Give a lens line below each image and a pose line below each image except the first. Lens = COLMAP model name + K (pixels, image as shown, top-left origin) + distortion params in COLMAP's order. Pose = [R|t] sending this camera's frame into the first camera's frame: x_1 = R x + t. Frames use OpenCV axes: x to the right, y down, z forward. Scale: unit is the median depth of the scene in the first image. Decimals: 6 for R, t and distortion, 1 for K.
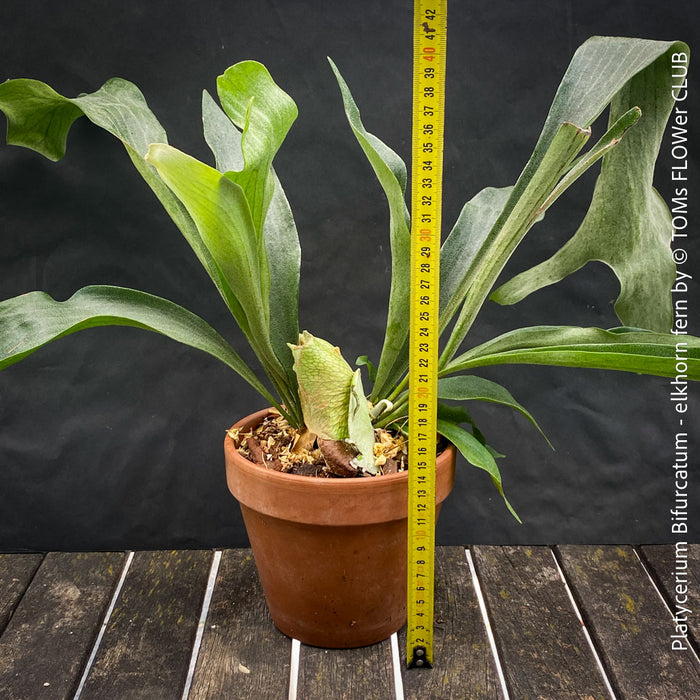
lens RADIAL K [[1076.1, 0, 354.6], [0, 1076.1, 348.1], [0, 0, 1]] dist [0.213729, 0.000000]
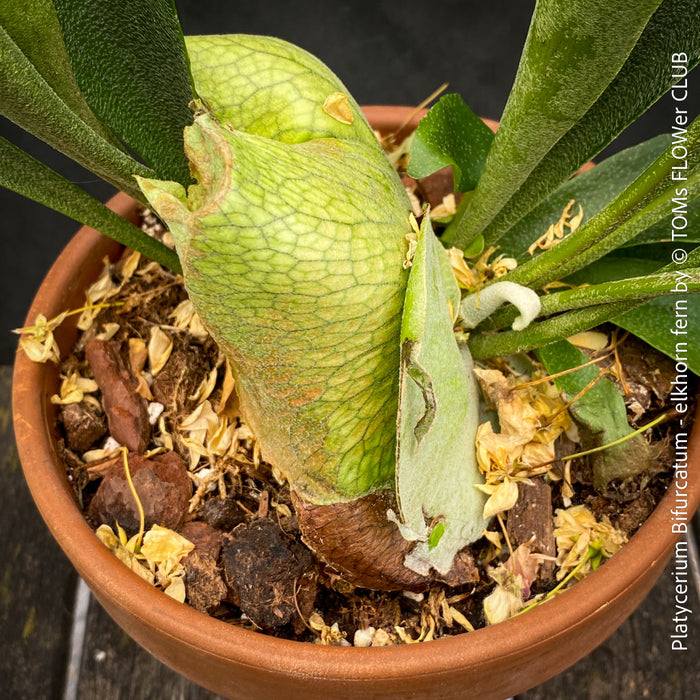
lens RADIAL K [[1076.1, 0, 347.9], [0, 1076.1, 352.6], [0, 0, 1]] dist [0.213729, 0.000000]
pose [[0.998374, -0.044427, -0.035729, -0.006975], [0.056955, 0.805149, 0.590332, -0.117097], [0.002540, -0.591407, 0.806369, 0.782982]]
